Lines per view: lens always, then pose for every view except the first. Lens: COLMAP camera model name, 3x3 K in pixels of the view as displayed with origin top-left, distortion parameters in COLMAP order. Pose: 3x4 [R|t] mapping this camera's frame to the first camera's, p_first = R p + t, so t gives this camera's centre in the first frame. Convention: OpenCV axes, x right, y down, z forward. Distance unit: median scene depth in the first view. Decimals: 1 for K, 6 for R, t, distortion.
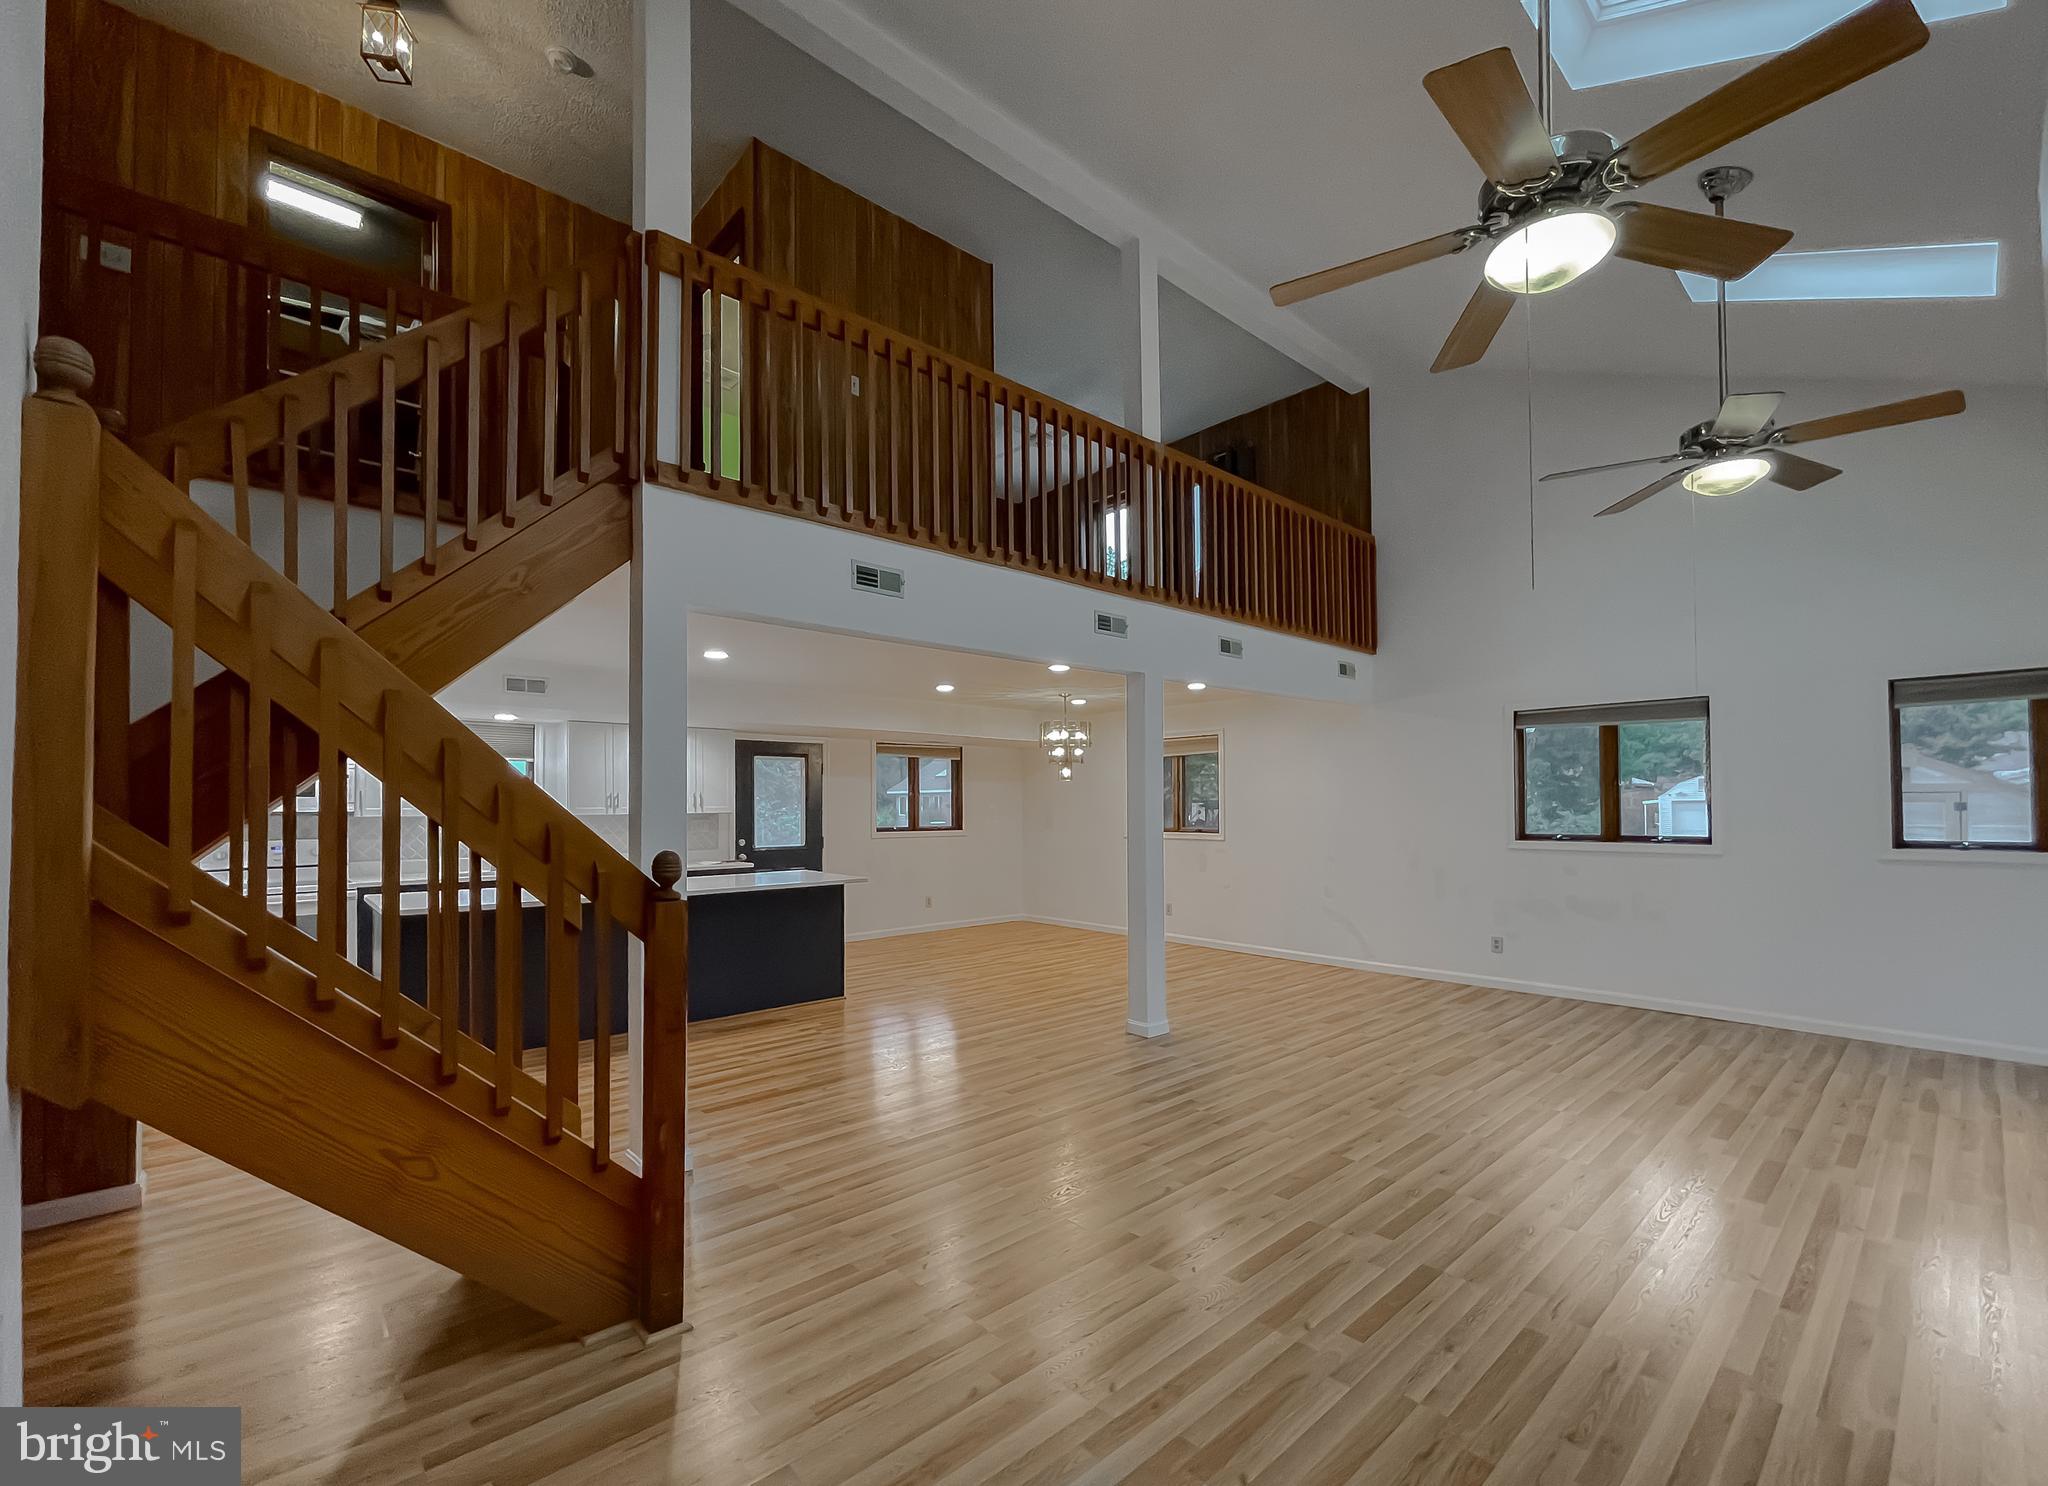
lens RADIAL K [[867.4, 0, 1017.9], [0, 867.4, 787.5], [0, 0, 1]] dist [-0.003248, 0.000692]
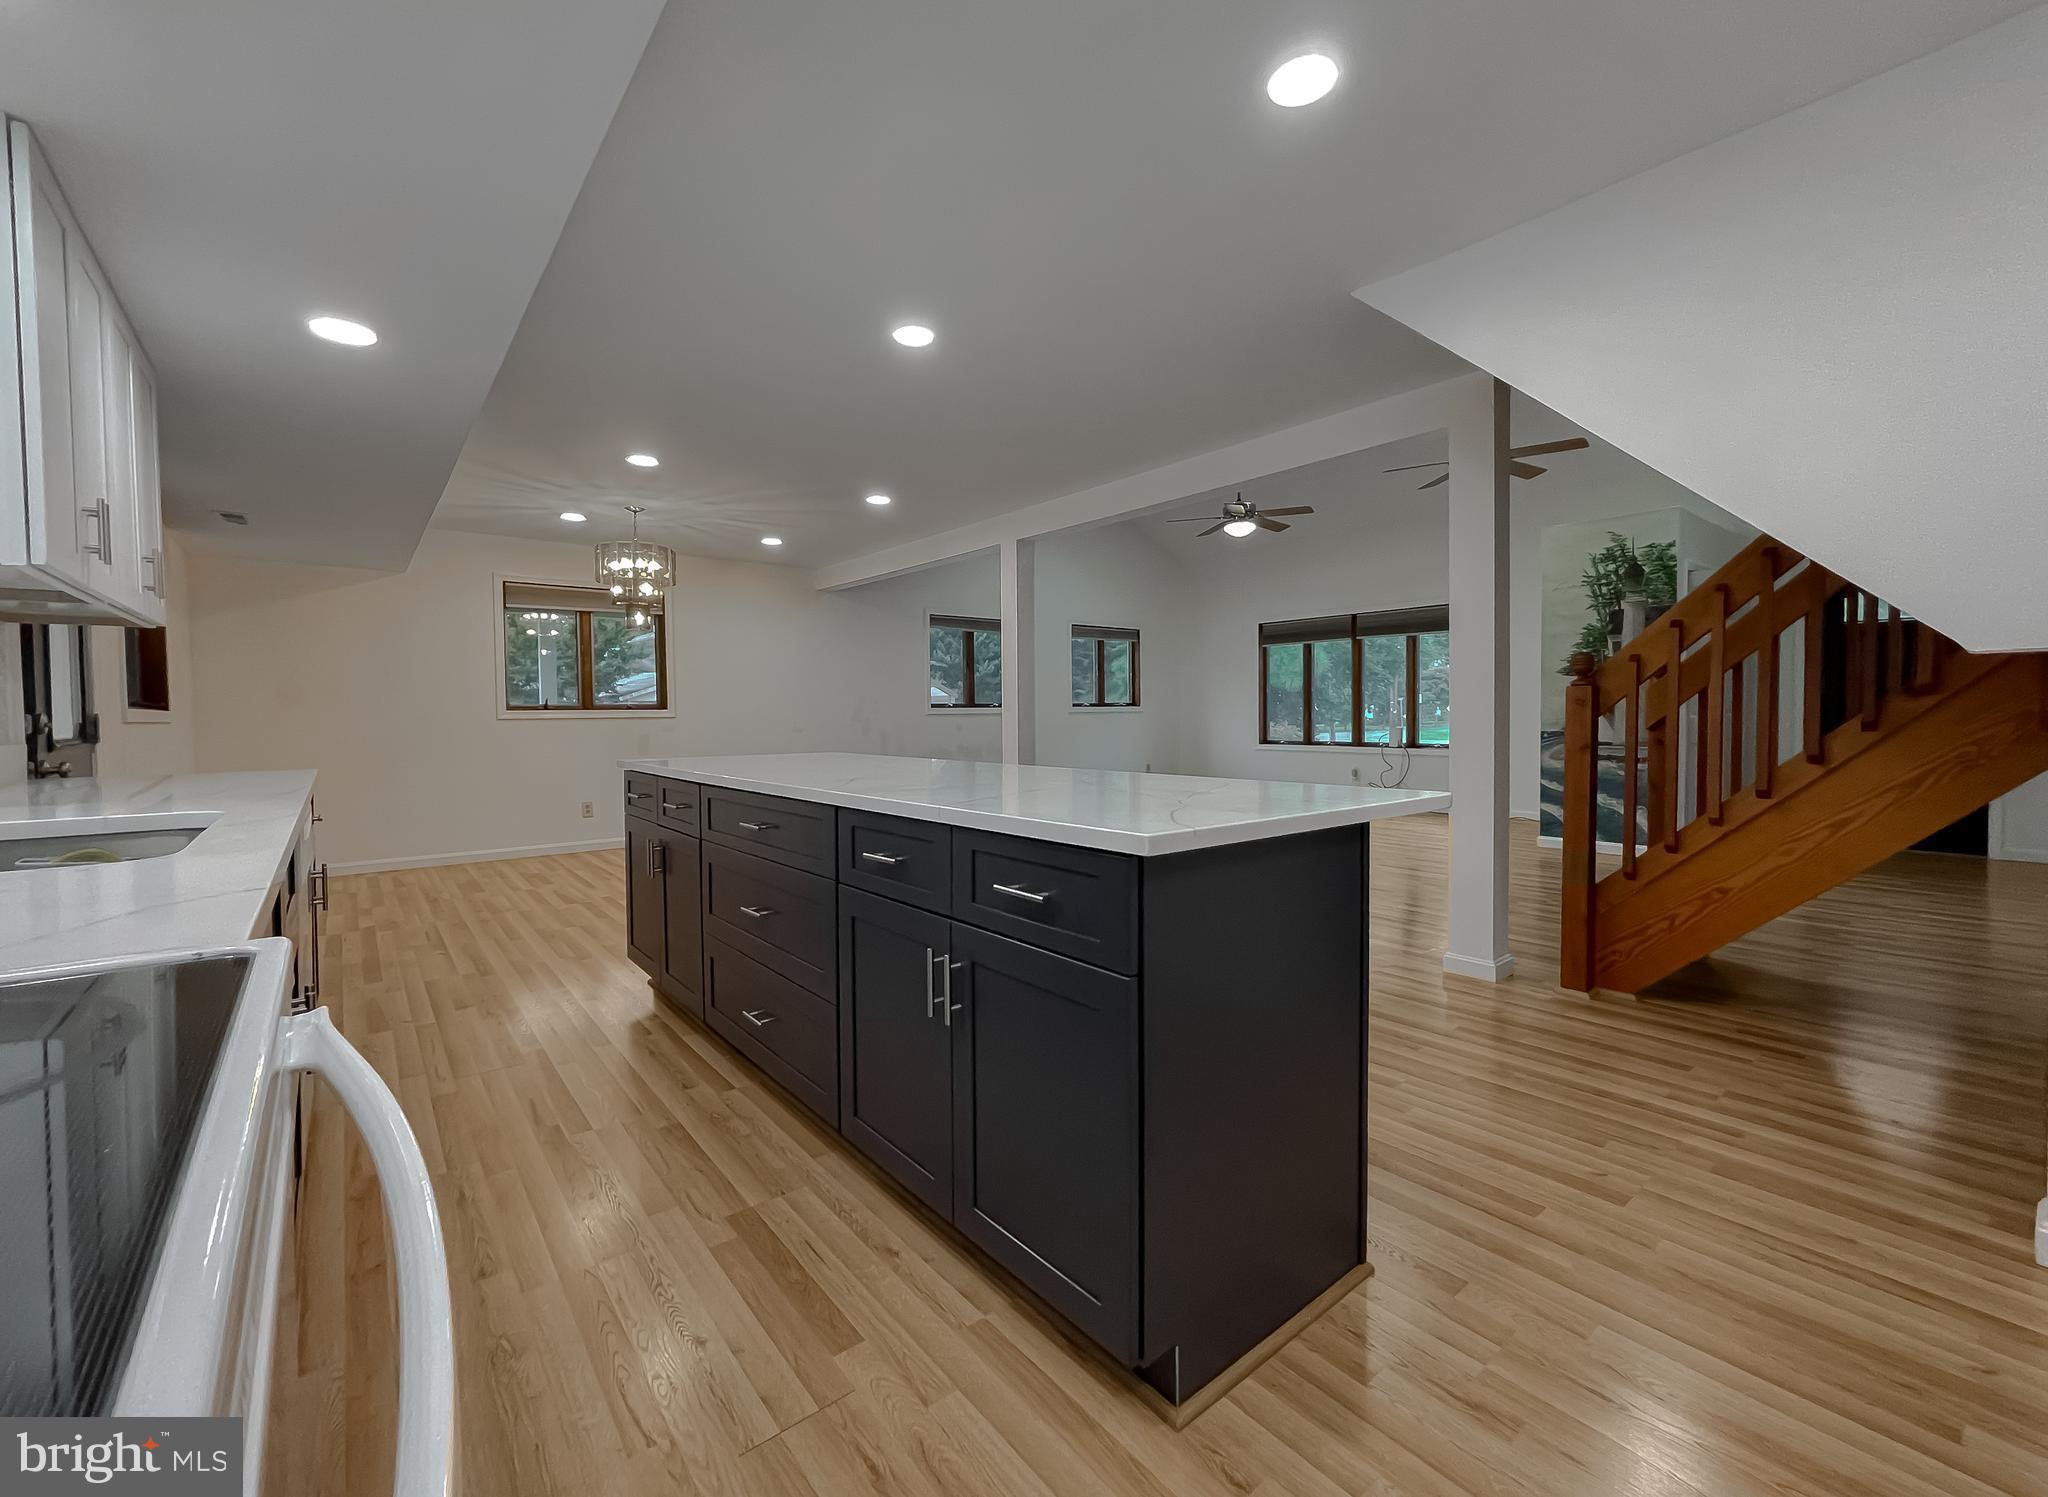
lens RADIAL K [[837.9, 0, 1028.6], [0, 837.9, 738.1], [0, 0, 1]] dist [0.001700, 0.000271]
pose [[0.043991, -0.027047, 0.998666, -0.709815], [-0.011438, 0.999554, 0.027575, 0.066283], [-0.998966, -0.012636, 0.043662, 0.735185]]
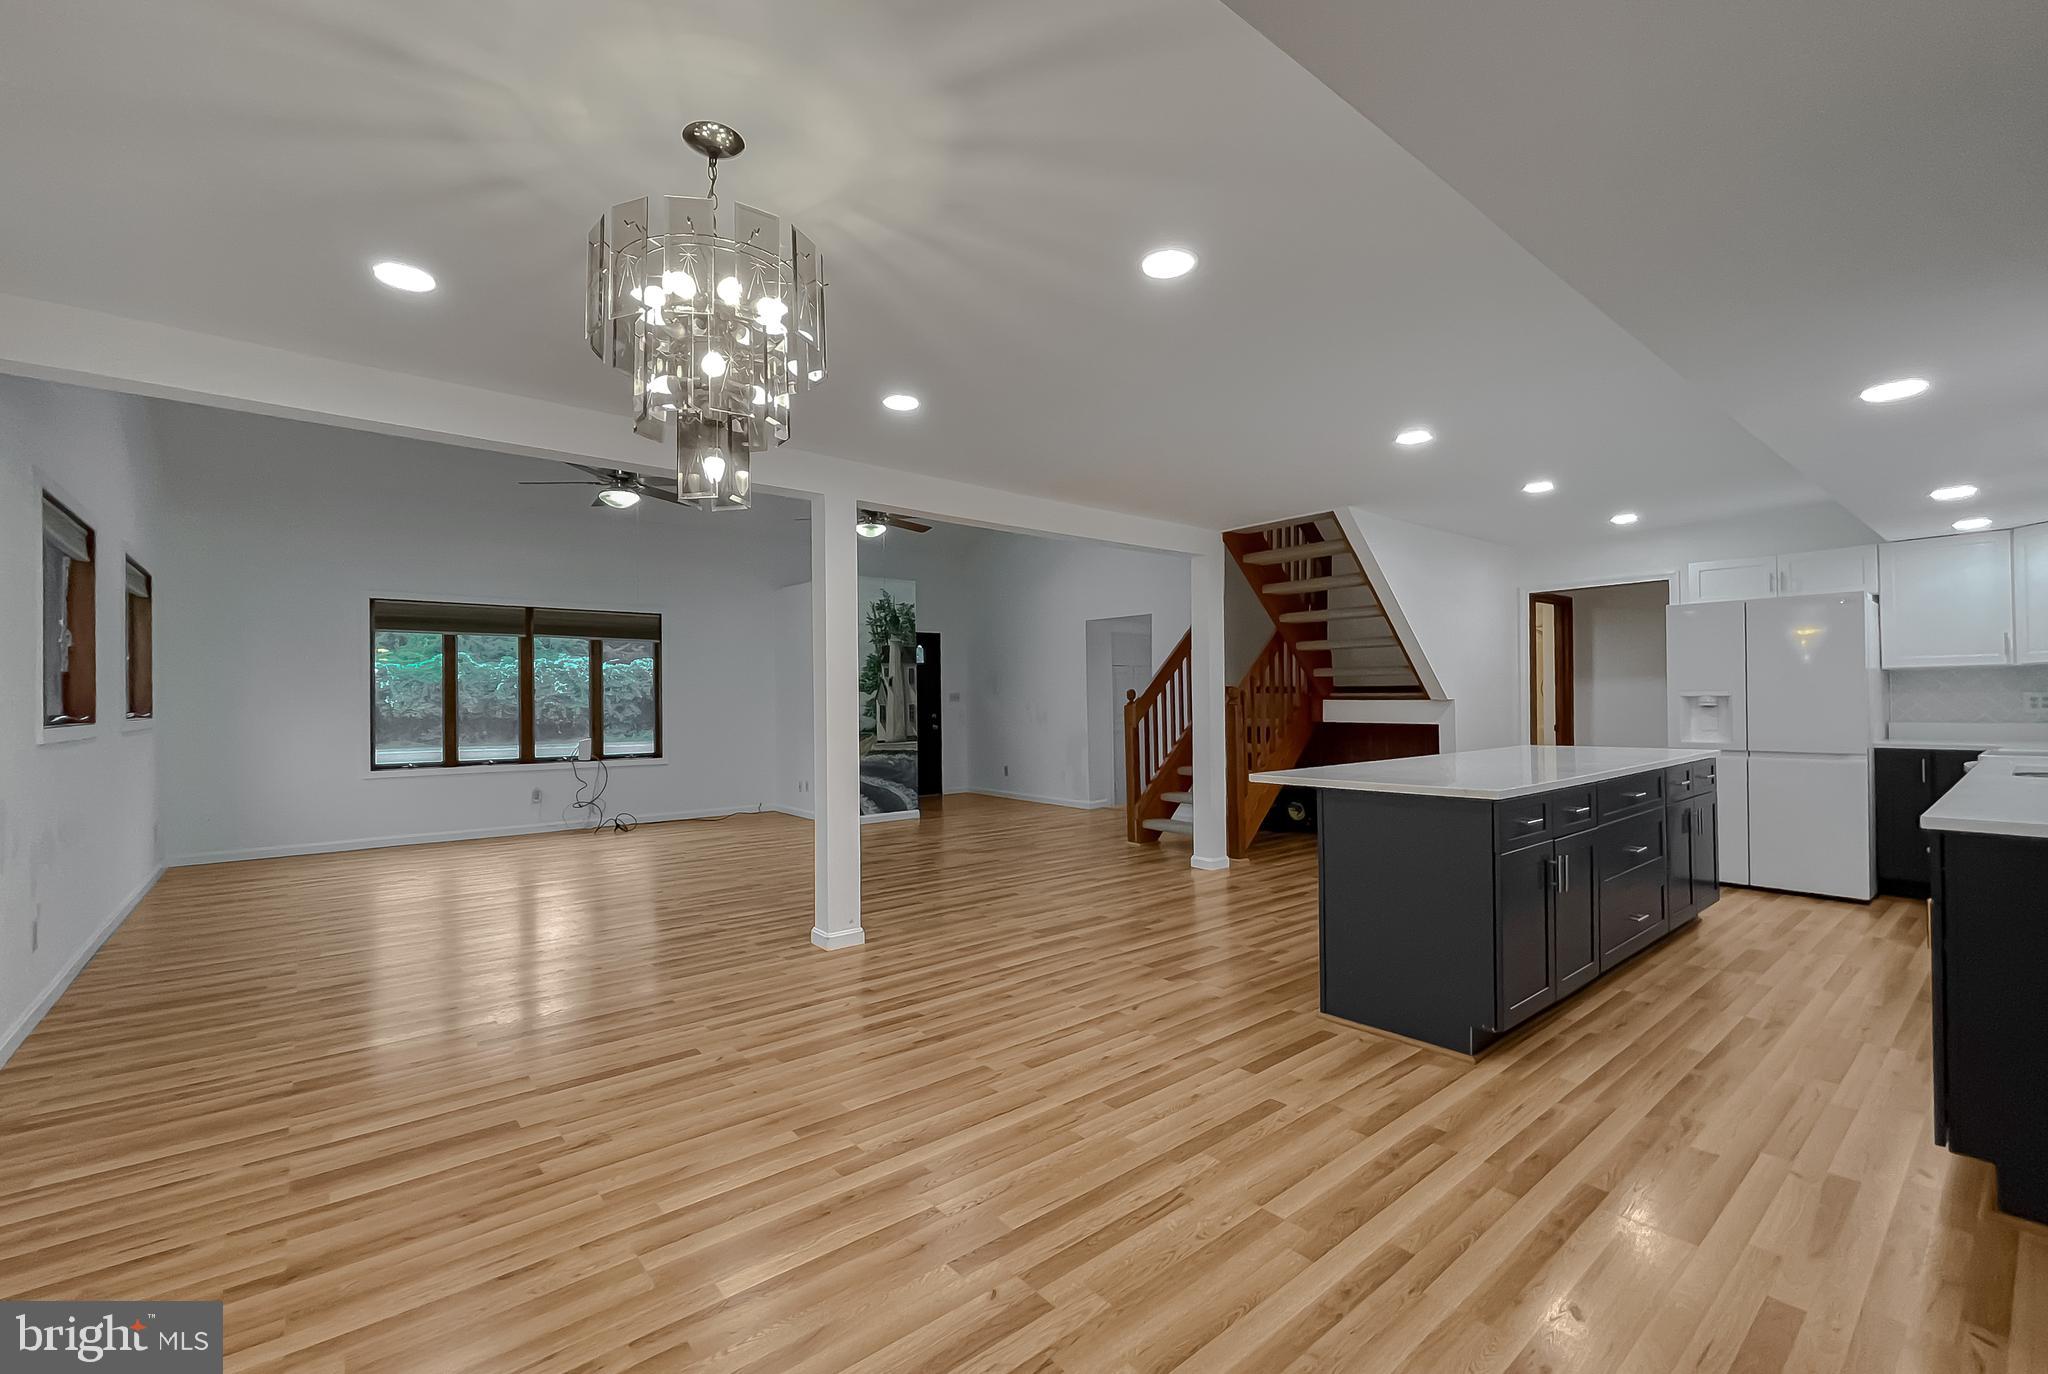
lens RADIAL K [[845.3, 0, 1010.8], [0, 845.3, 683.0], [0, 0, 1]] dist [-0.009611, -0.000388]
pose [[-0.998786, 0.015284, 0.046825, -0.042126], [0.013325, 0.999034, -0.041867, 0.058262], [-0.047419, -0.041192, -0.998025, 1.382728]]
